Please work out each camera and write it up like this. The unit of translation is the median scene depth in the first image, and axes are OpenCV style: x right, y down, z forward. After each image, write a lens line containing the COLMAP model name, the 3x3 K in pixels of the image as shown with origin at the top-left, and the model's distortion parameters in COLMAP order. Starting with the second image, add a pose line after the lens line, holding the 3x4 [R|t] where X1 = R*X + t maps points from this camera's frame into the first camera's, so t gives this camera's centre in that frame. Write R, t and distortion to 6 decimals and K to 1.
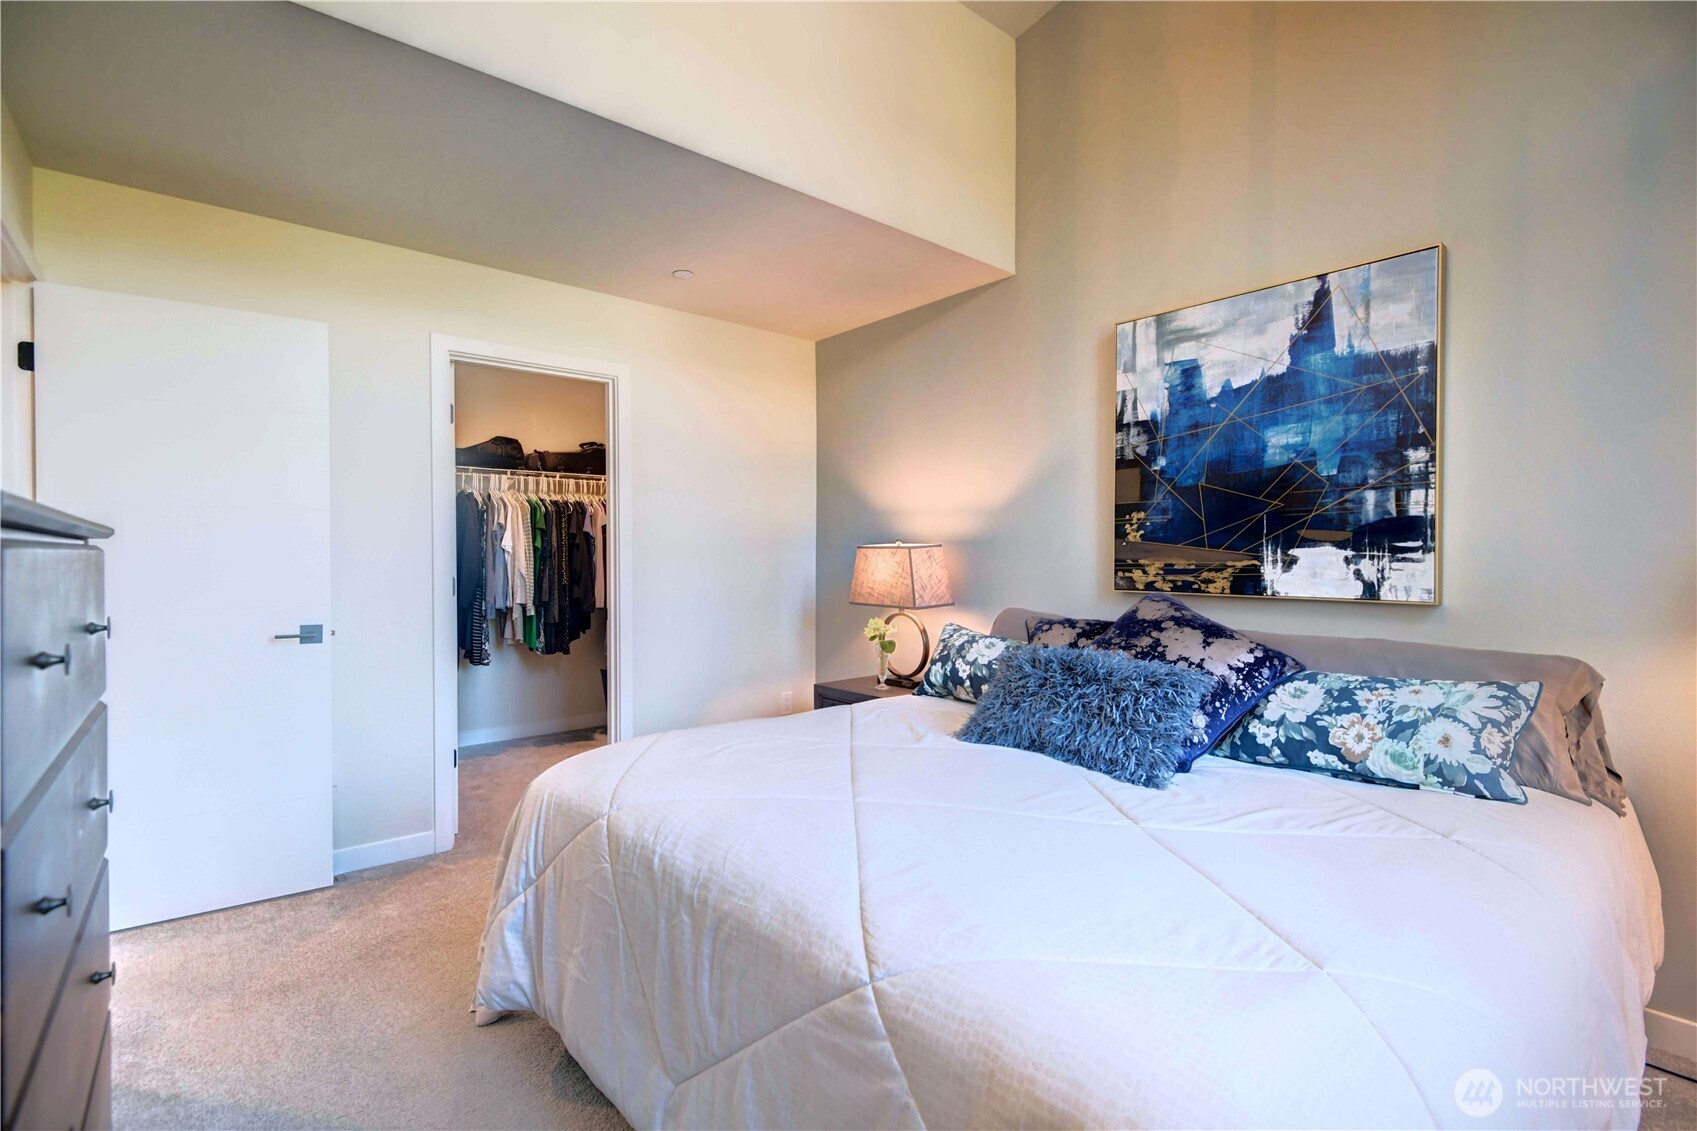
lens RADIAL K [[790.3, 0, 856.9], [0, 790.3, 562.4], [0, 0, 1]] dist [-0.001654, 0.000051]
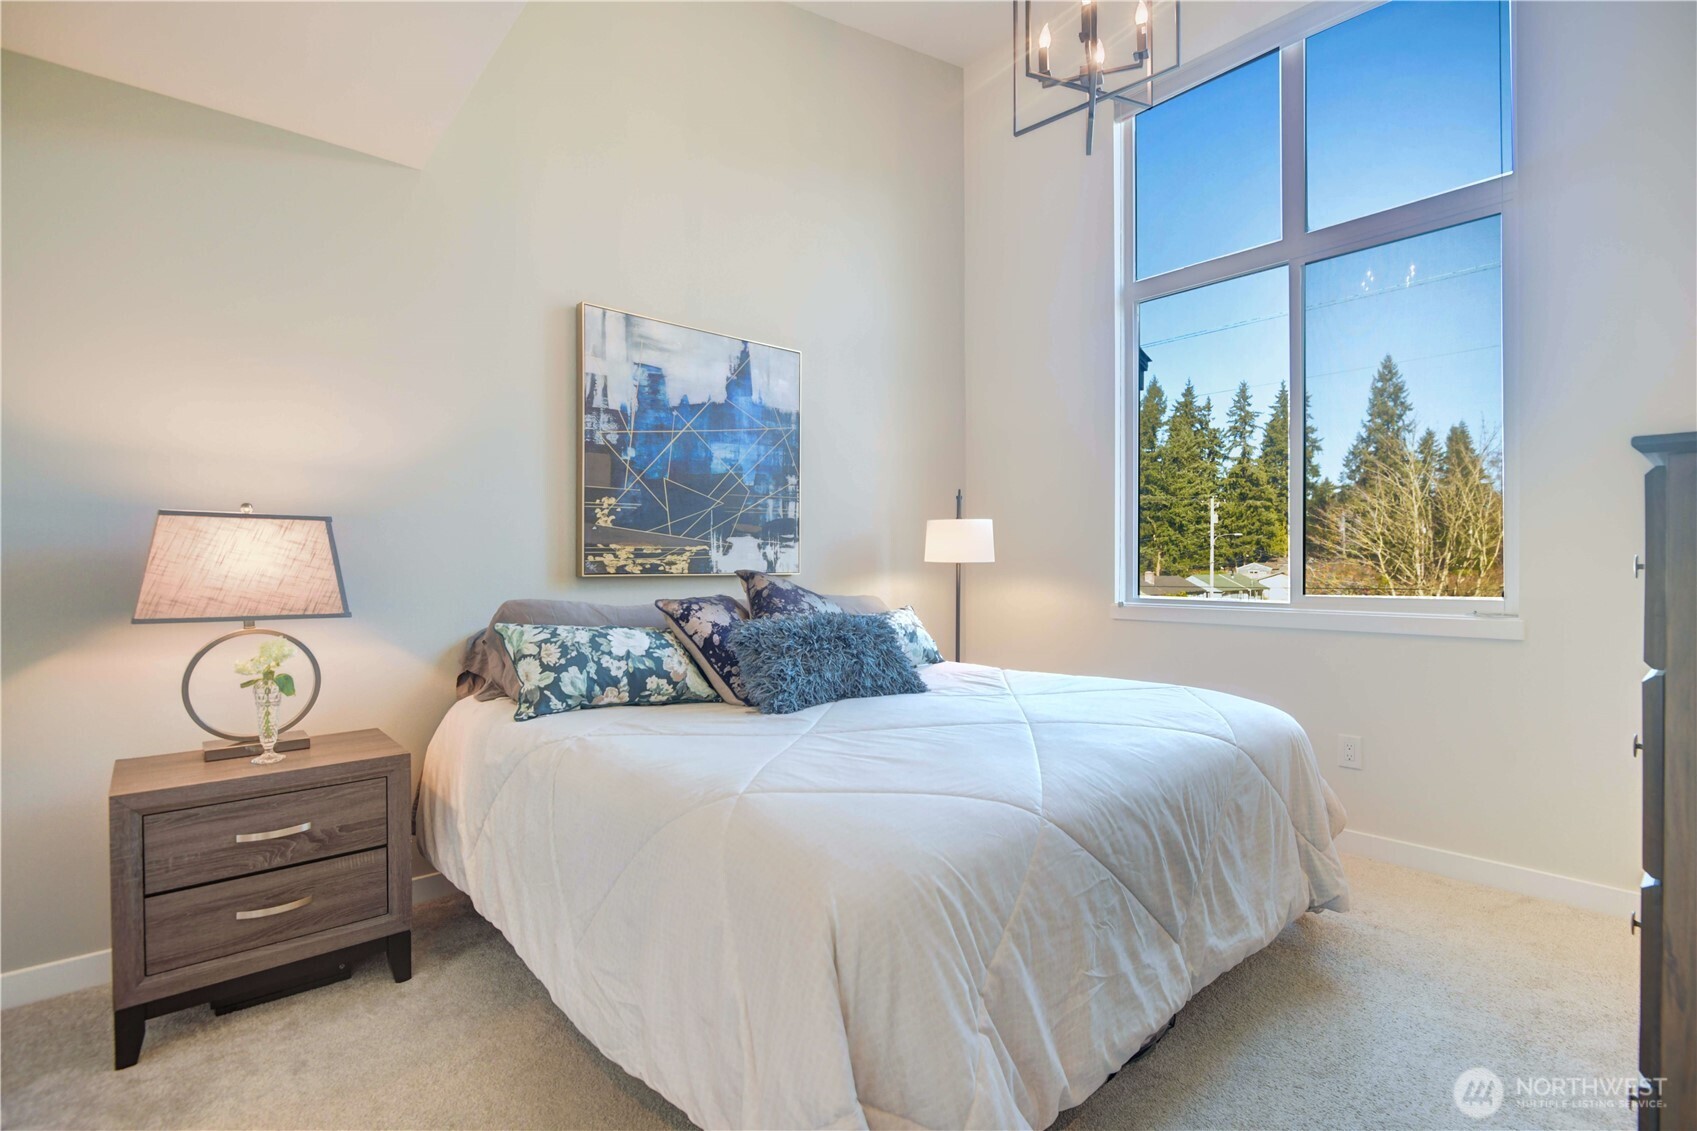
lens RADIAL K [[790.3, 0, 856.0], [0, 790.3, 566.6], [0, 0, 1]] dist [-0.001654, 0.000051]
pose [[-0.031087, -0.003967, 0.999509, -0.743363], [0.010617, 0.999934, 0.004299, 0.027026], [-0.999460, 0.010745, -0.031043, 0.784238]]
